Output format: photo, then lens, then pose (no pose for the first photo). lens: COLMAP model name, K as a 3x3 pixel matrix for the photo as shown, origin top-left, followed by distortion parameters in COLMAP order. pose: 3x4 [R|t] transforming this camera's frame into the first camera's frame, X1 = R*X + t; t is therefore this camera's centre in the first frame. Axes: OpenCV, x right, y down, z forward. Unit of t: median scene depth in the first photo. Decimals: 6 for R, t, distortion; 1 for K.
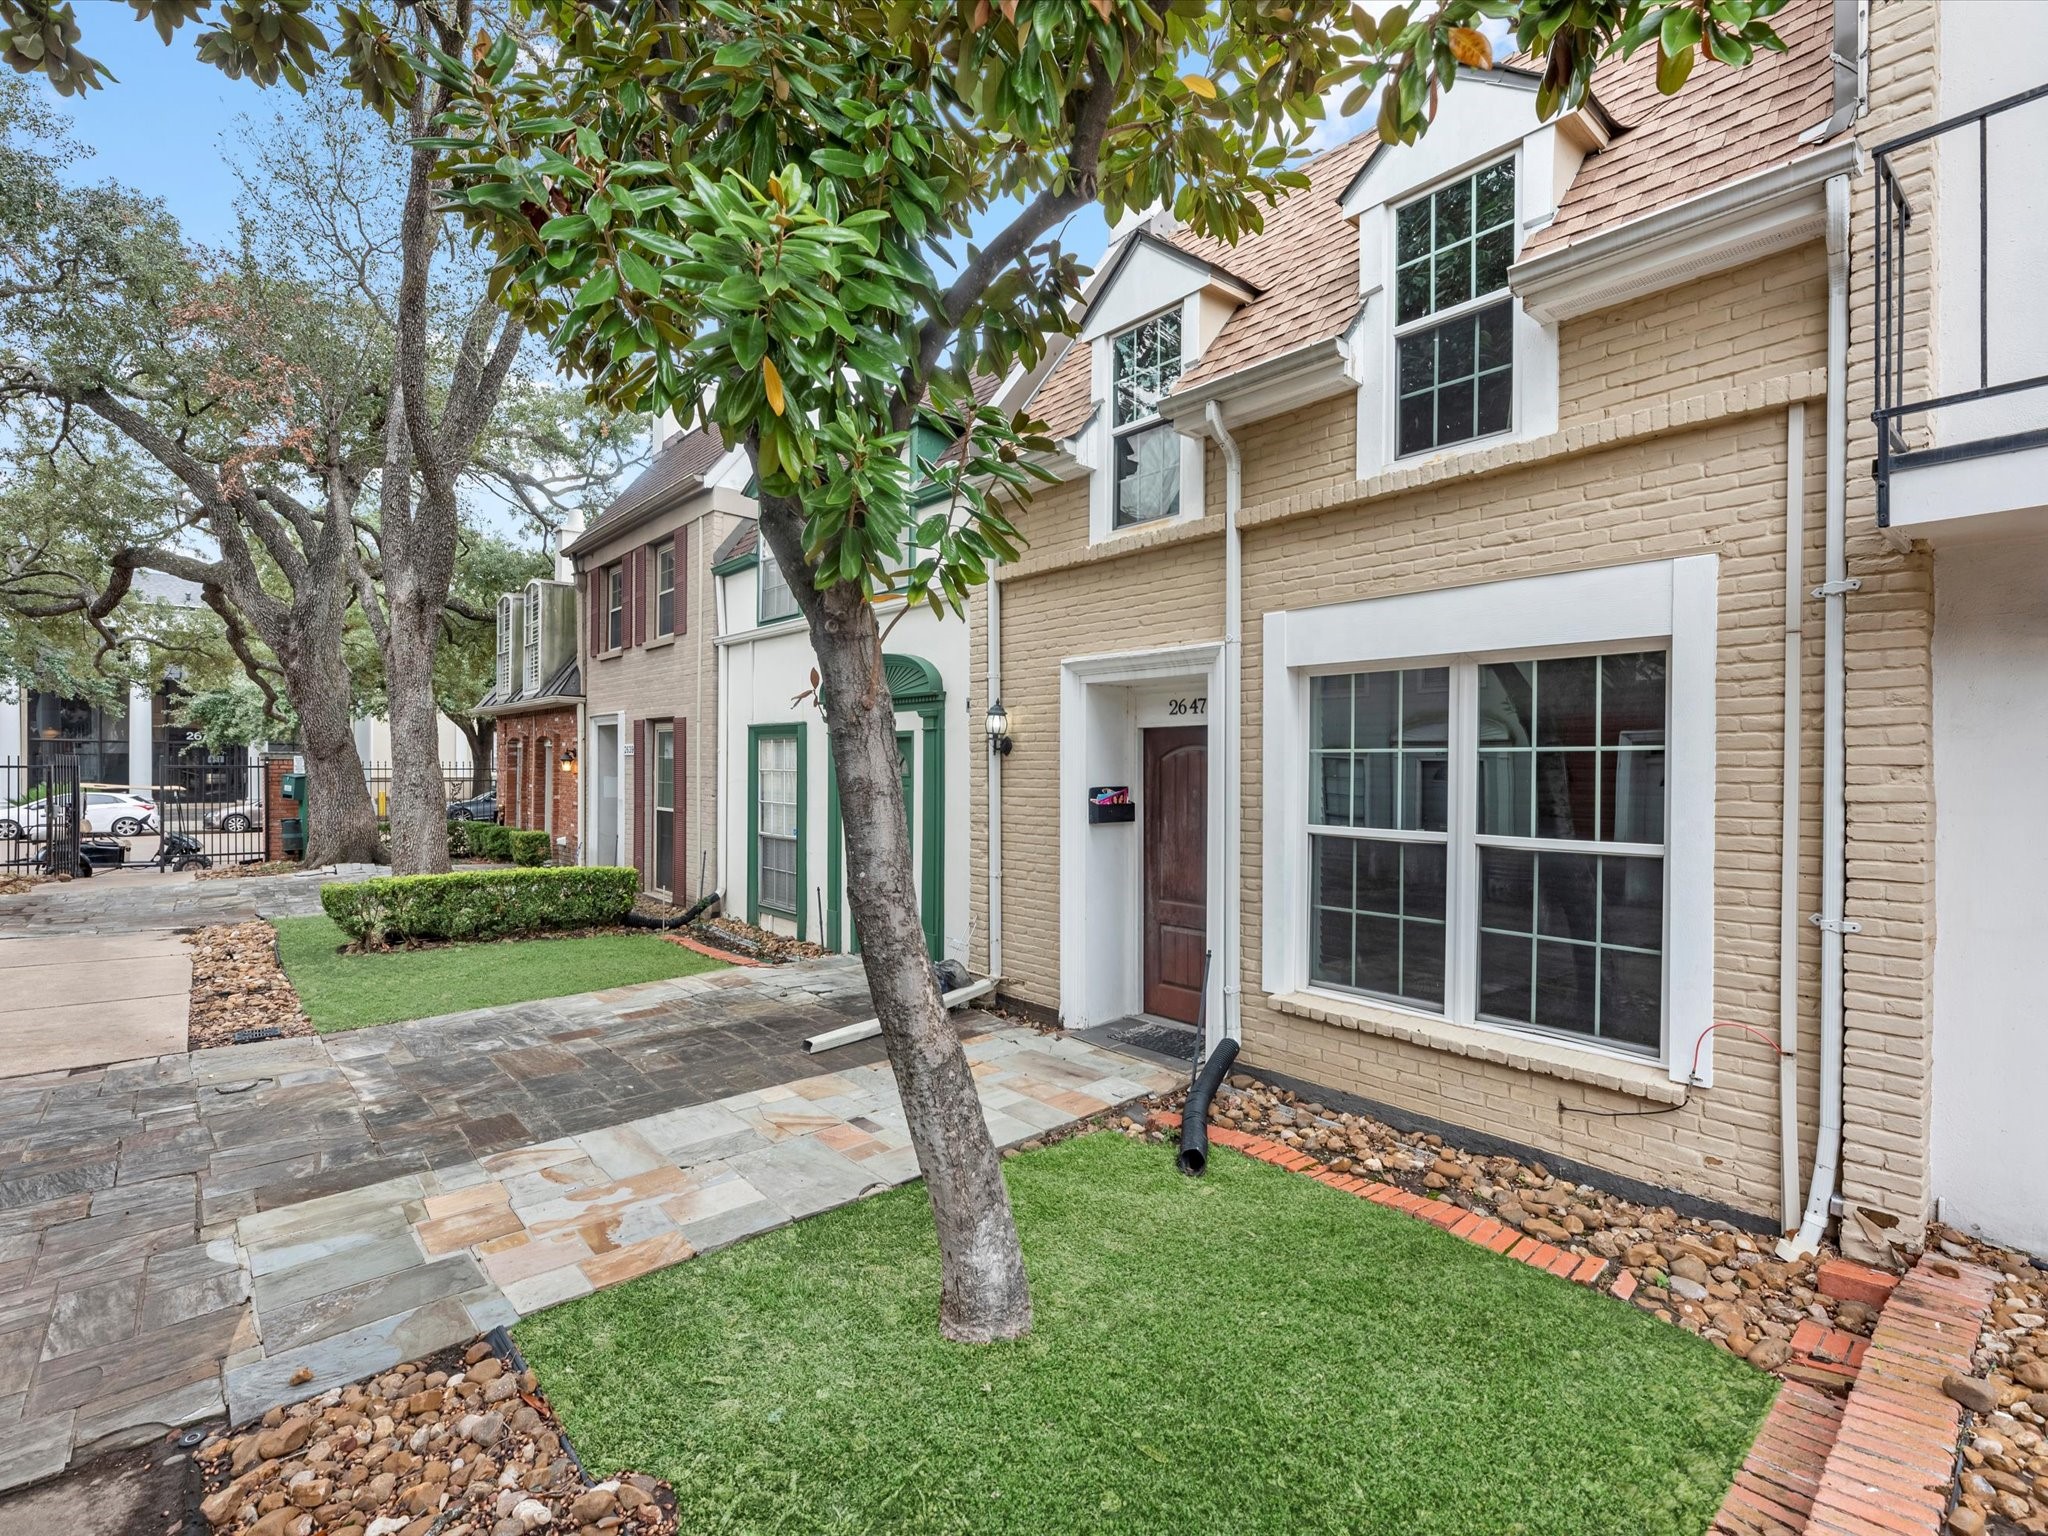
lens RADIAL K [[962.2, 0, 1023.3], [0, 962.2, 773.3], [0, 0, 1]] dist [-0.001669, 0.000546]
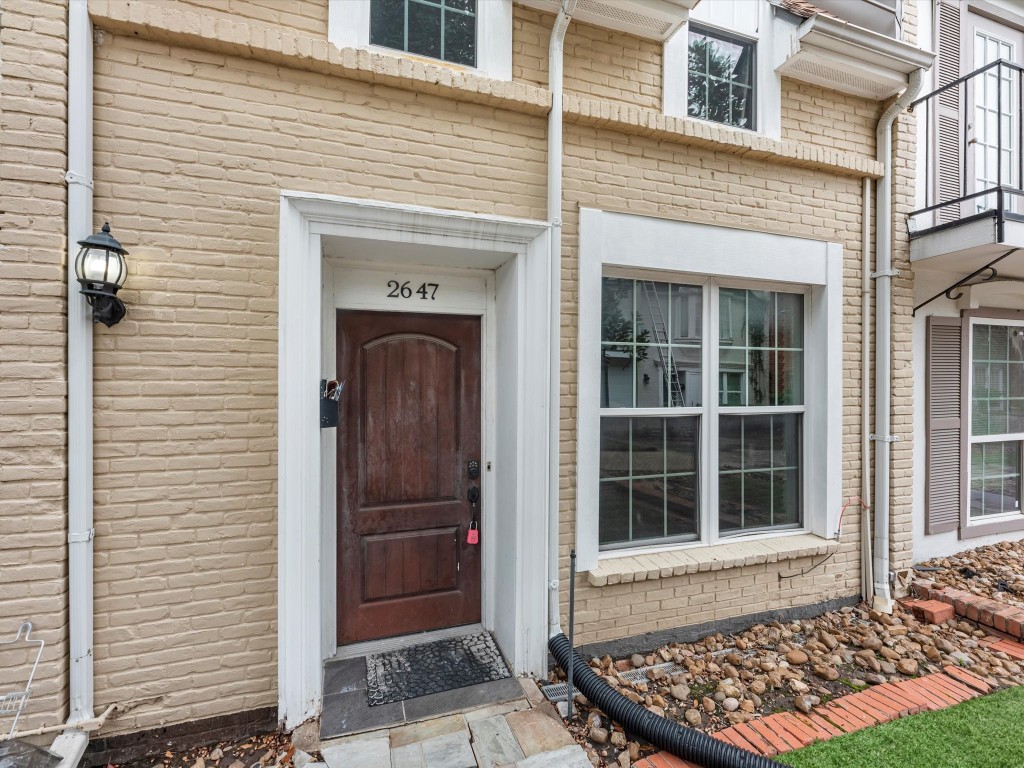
lens RADIAL K [[481.1, 0, 513.6], [0, 481.1, 376.0], [0, 0, 1]] dist [-0.001669, 0.000546]
pose [[0.375901, 0.001253, 0.926659, -0.294377], [0.002154, 0.999995, -0.002226, 0.019181], [-0.926657, 0.002832, 0.375896, 1.001865]]
